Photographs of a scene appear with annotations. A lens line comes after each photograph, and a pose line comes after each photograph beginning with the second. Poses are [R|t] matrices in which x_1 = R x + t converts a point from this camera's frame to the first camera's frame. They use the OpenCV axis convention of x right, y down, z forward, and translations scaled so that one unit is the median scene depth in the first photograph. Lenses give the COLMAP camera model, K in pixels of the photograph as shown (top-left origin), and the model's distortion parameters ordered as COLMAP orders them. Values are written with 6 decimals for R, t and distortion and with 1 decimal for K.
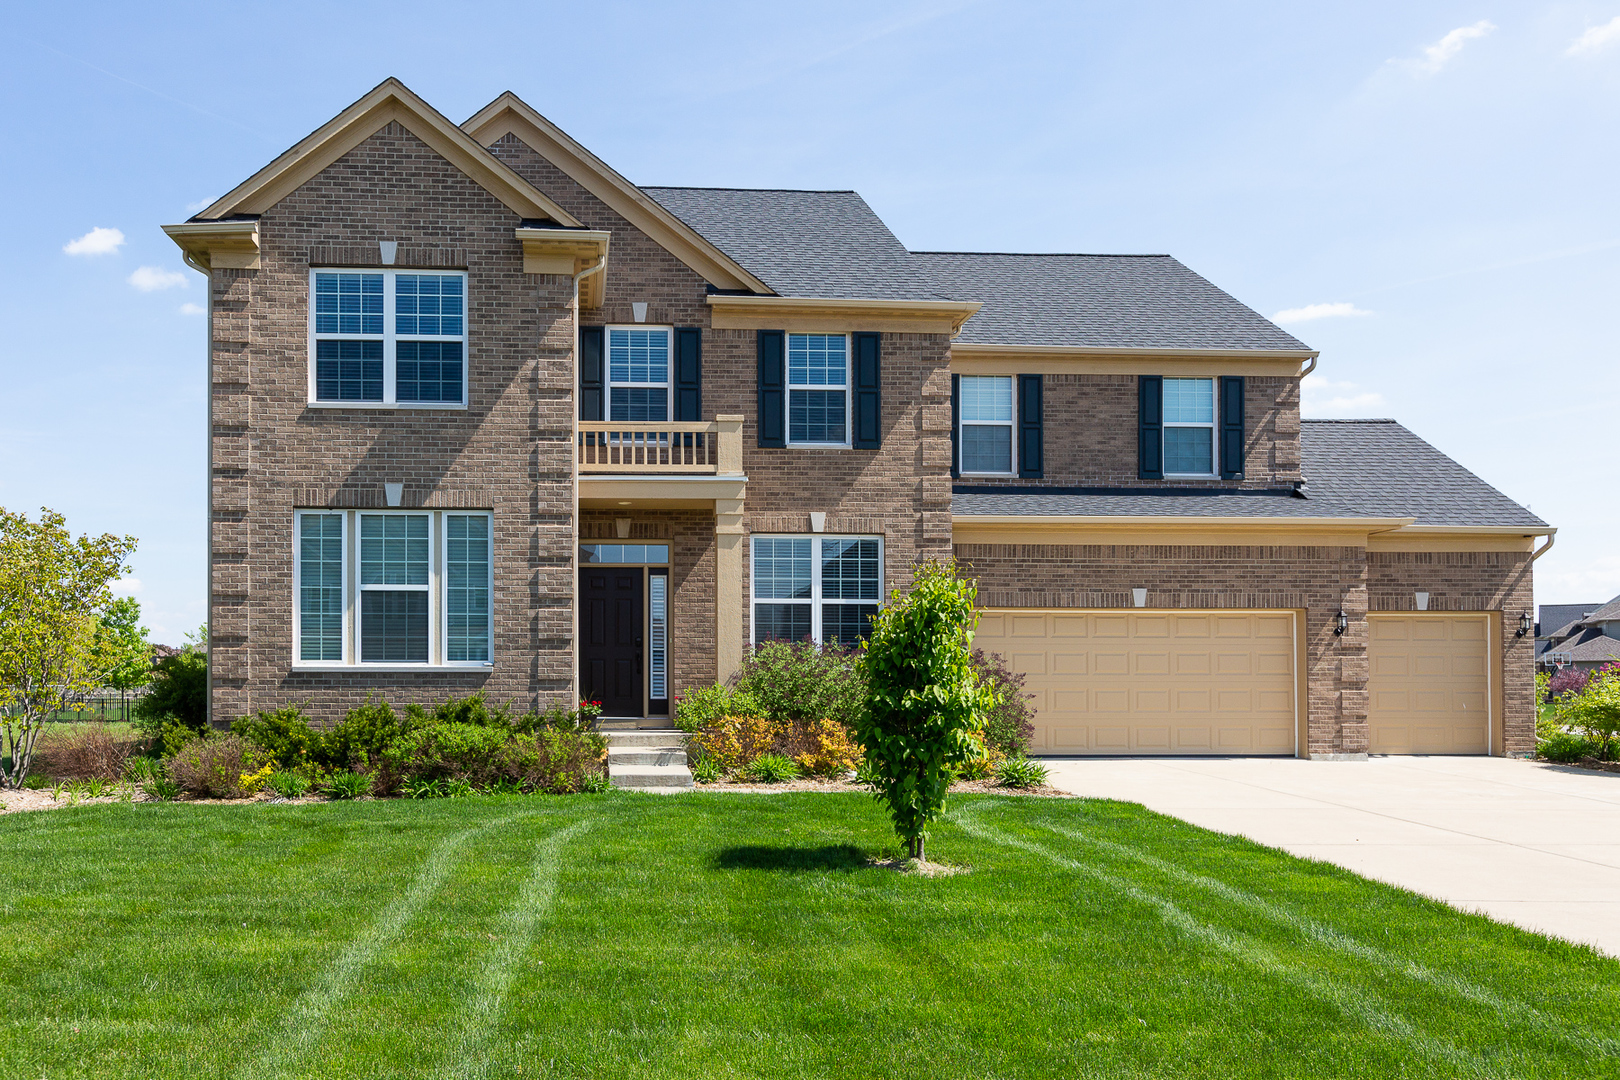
lens RADIAL K [[1196.4, 0, 809.6], [0, 1196.4, 621.2], [0, 0, 1]] dist [0.007002, -0.001585]
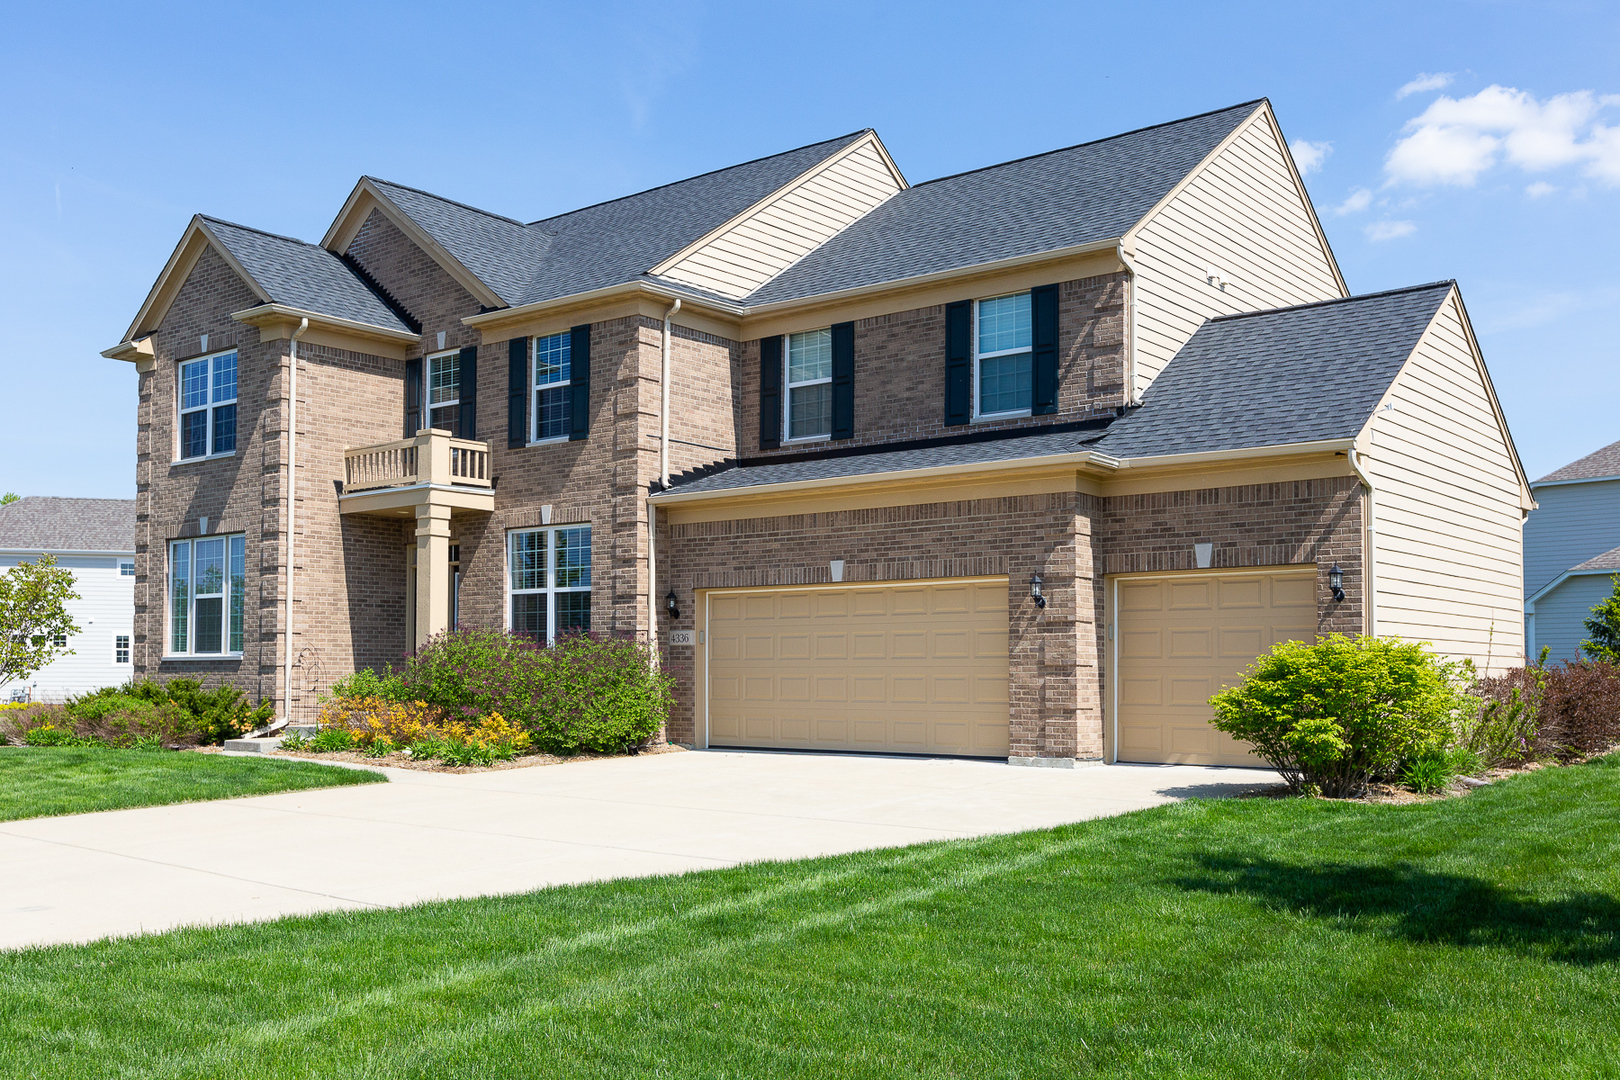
lens RADIAL K [[1526.6, 0, 810.0], [0, 1526.6, 540.0], [0, 0, 1]] dist [-0.002933, 0.005822]
pose [[0.748037, -0.059333, -0.660999, 0.997457], [0.032260, 0.998069, -0.053081, 0.016439], [0.662872, 0.018383, 0.748507, 0.147474]]
